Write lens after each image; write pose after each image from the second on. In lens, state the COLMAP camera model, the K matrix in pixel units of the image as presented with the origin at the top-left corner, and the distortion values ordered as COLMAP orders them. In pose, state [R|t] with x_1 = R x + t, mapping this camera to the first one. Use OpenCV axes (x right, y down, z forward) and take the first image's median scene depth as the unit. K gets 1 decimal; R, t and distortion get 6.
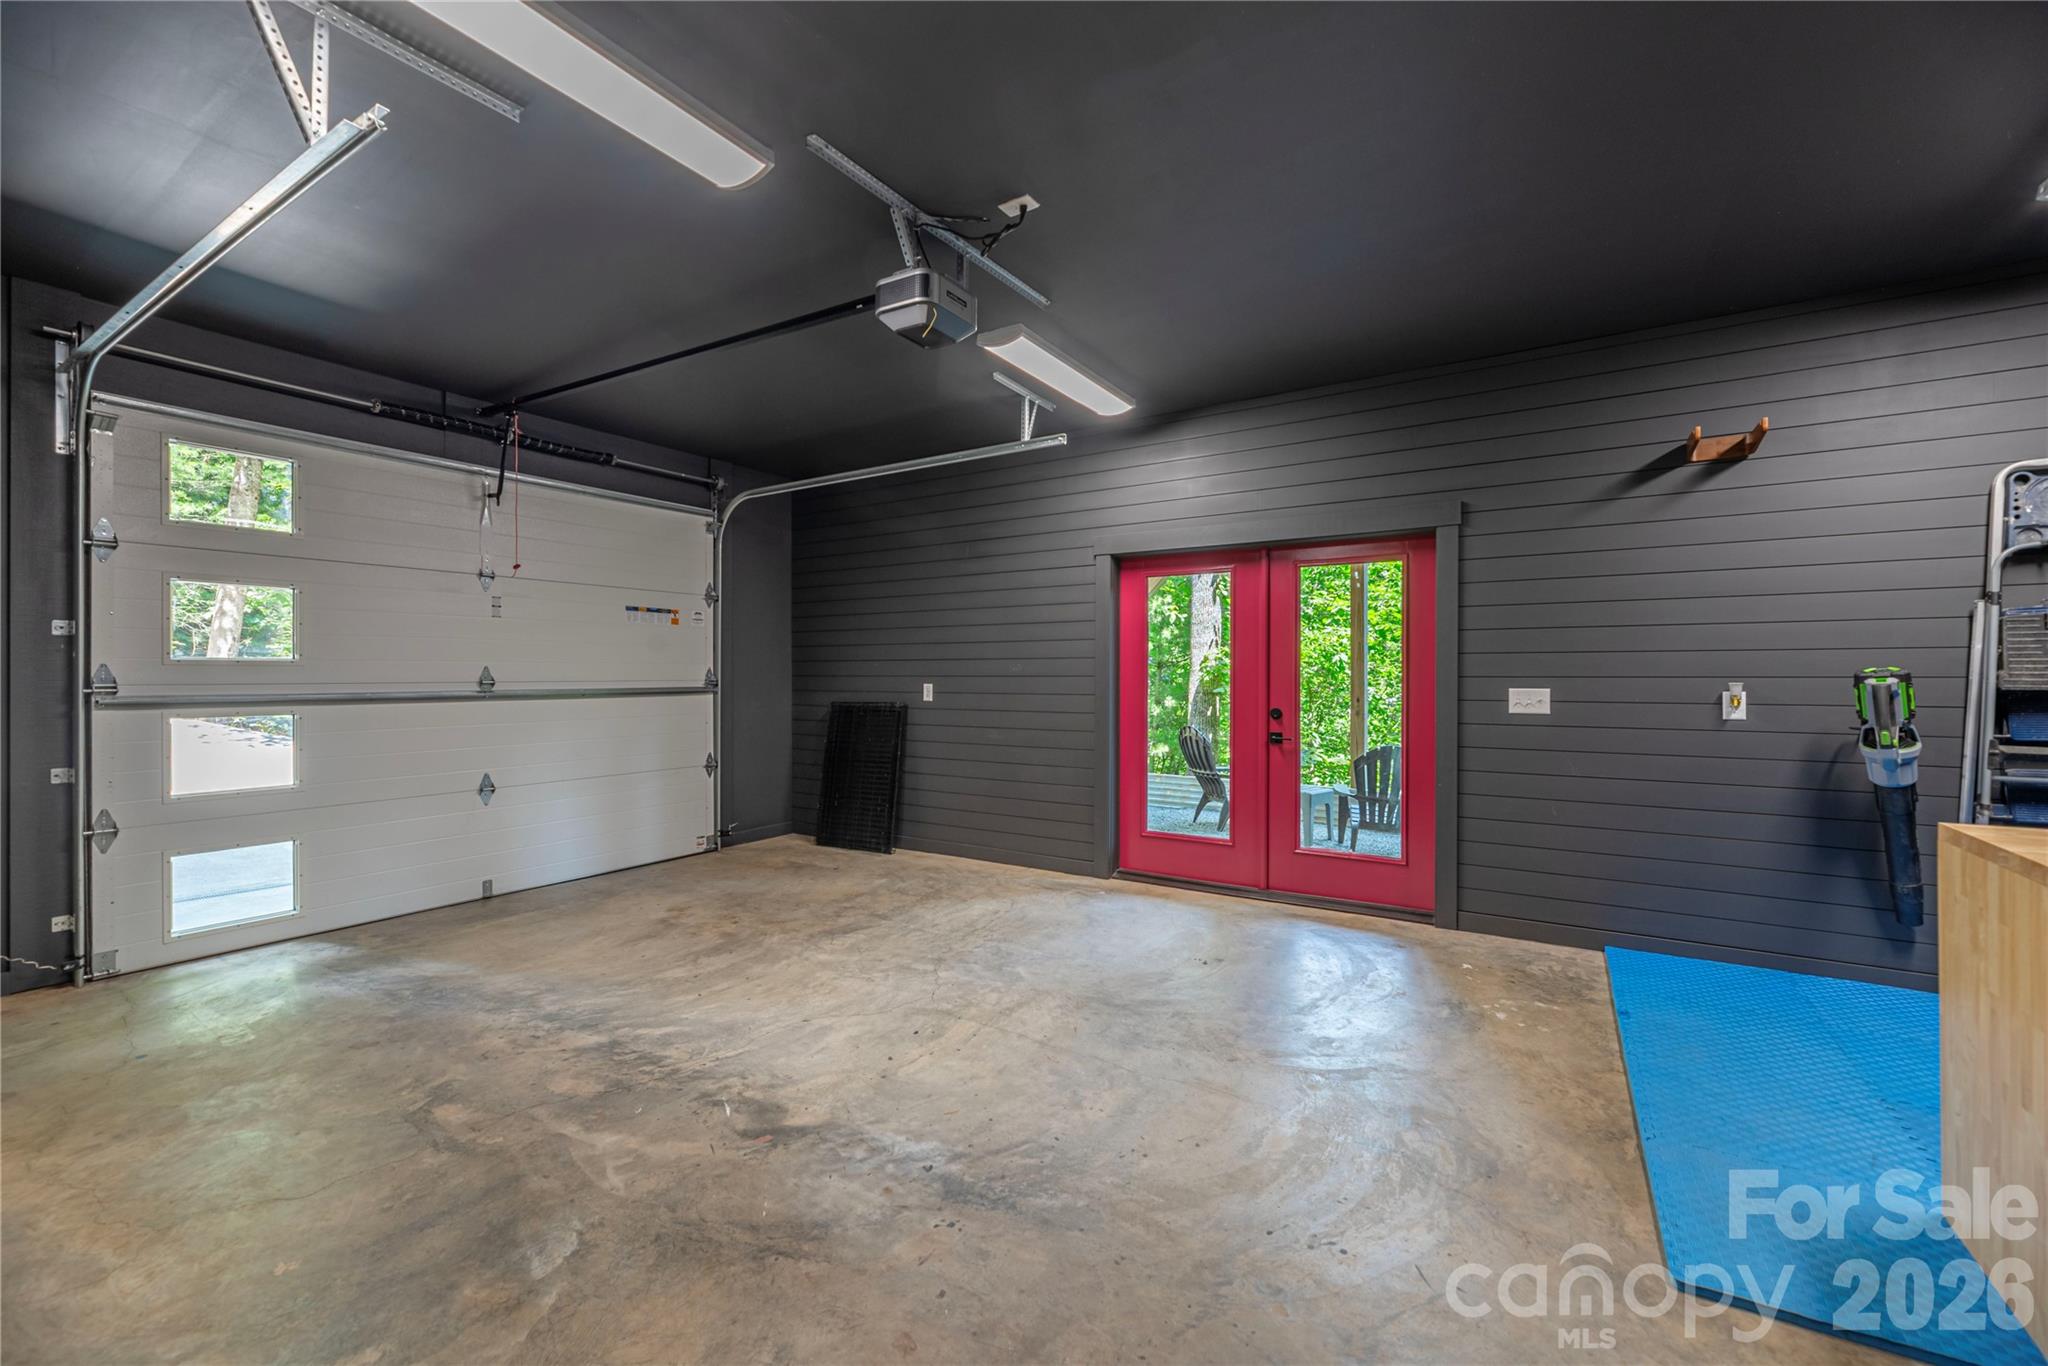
lens RADIAL K [[839.5, 0, 1021.3], [0, 839.5, 681.0], [0, 0, 1]] dist [-0.002224, 0.000837]
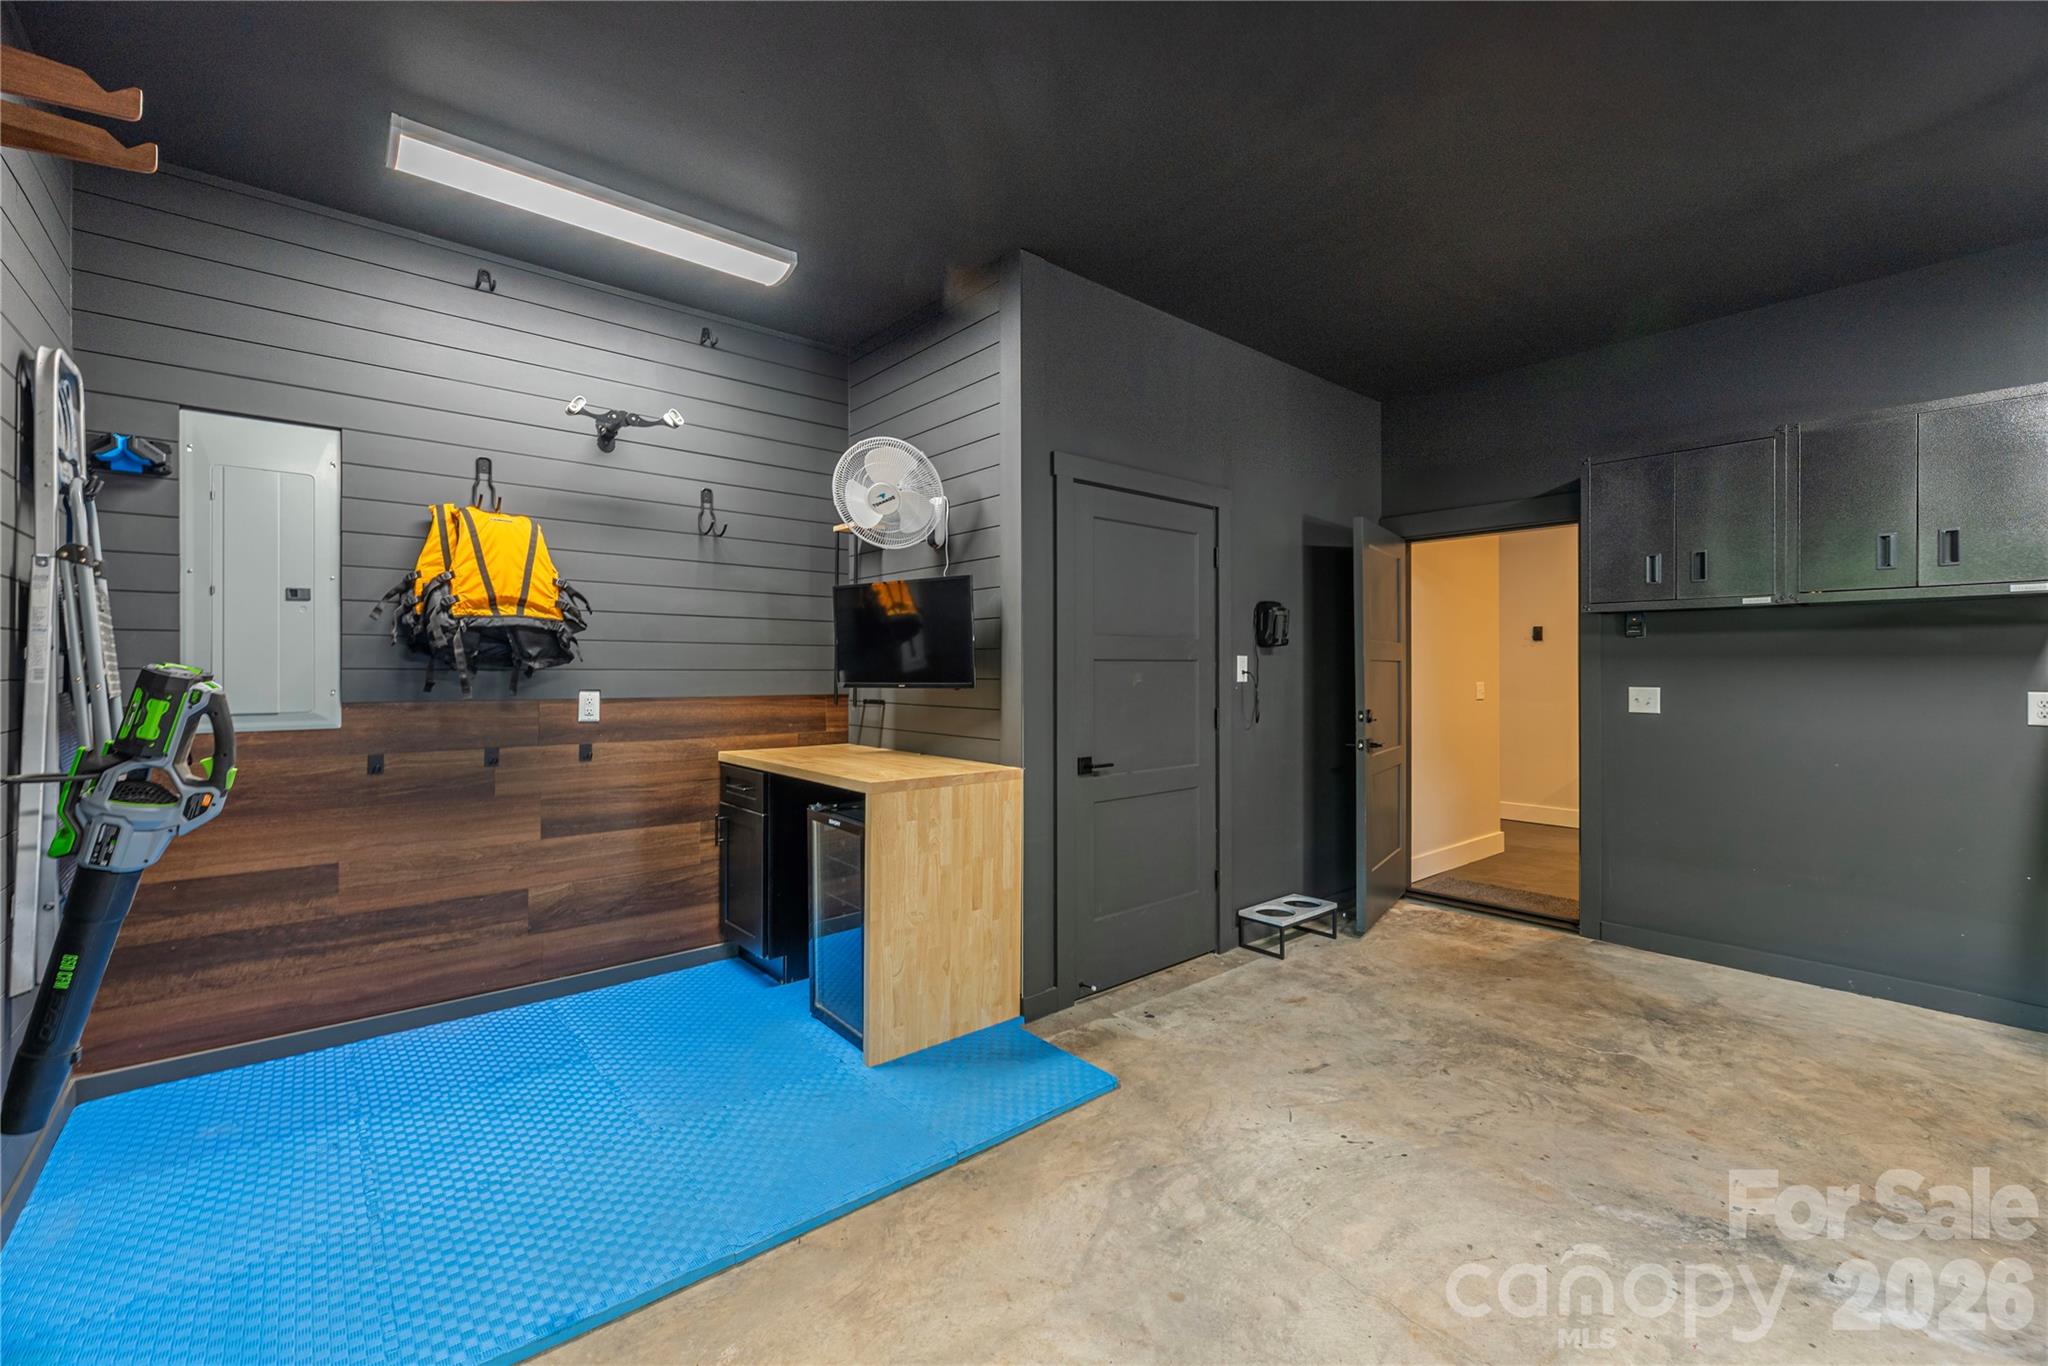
lens RADIAL K [[839.5, 0, 1026.5], [0, 839.5, 673.8], [0, 0, 1]] dist [-0.002224, 0.000837]
pose [[-0.956671, -0.006245, 0.291106, 0.404363], [-0.003091, 0.999931, 0.011294, -0.021237], [-0.291156, 0.009905, -0.956624, 1.972650]]
